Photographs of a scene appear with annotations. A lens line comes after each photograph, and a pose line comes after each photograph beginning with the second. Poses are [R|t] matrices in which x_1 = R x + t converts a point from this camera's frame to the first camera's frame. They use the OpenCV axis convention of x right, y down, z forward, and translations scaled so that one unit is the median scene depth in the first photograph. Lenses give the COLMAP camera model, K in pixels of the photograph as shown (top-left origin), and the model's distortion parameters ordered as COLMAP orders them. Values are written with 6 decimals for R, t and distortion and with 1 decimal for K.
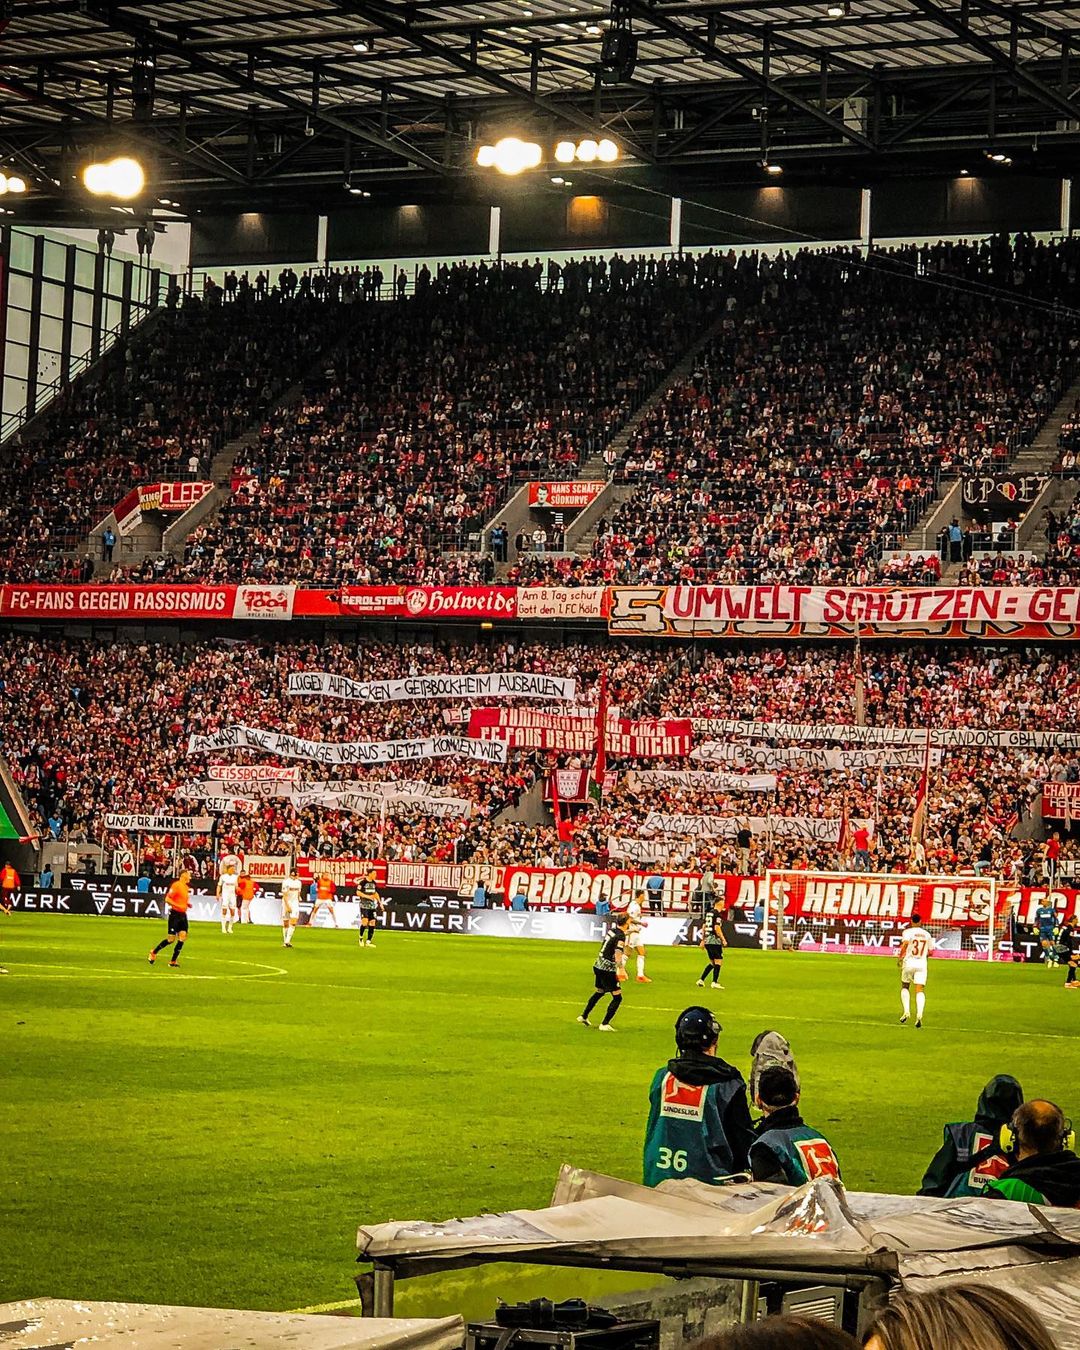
lens RADIAL K [[3721.7, 0, 542.2], [0, 3721.7, 675.0], [0, 0, 1]] dist [-0.047265, 0.000000]
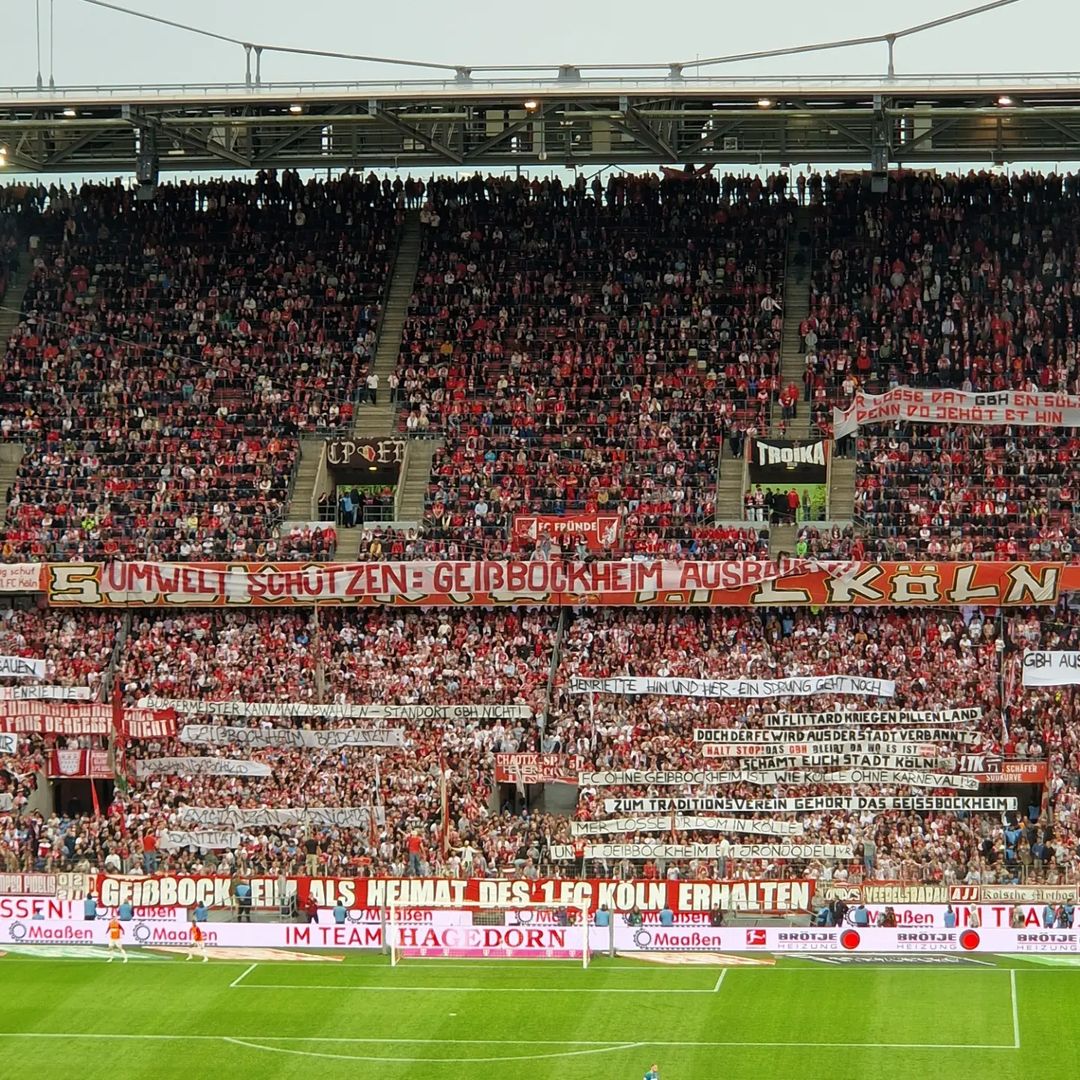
lens RADIAL K [[3956.4, 0, 539.8], [0, 3956.4, 612.1], [0, 0, 1]] dist [-0.665050, 0.000000]
pose [[0.930391, -0.074262, 0.358967, -0.284587], [0.026571, 0.990351, 0.136012, -0.175290], [-0.365604, -0.117006, 0.923387, -0.170383]]
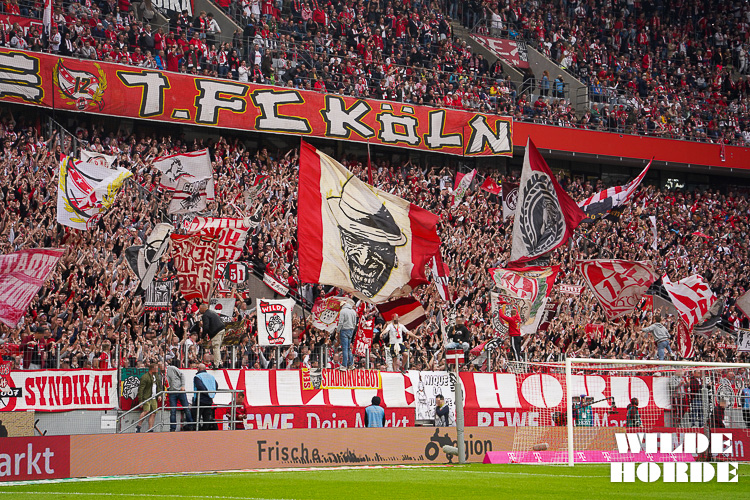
lens RADIAL K [[1986.1, 0, 378.3], [0, 1986.1, 251.1], [0, 0, 1]] dist [0.854149, 0.000000]
pose [[0.381718, 0.025520, 0.923926, -0.263064], [-0.031002, 0.999410, -0.014797, 0.030378], [-0.923759, -0.022995, 0.382284, 0.704683]]
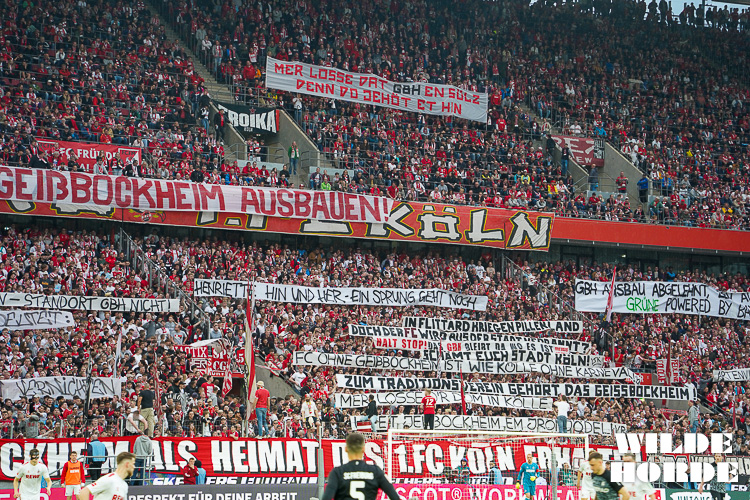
lens RADIAL K [[2157.5, 0, 381.0], [0, 2157.5, 249.0], [0, 0, 1]] dist [1.014498, 0.000000]
pose [[0.533631, 0.047285, 0.844395, -0.344969], [-0.029209, 0.998871, -0.037476, 0.021258], [-0.845213, -0.004665, 0.534409, 0.554536]]
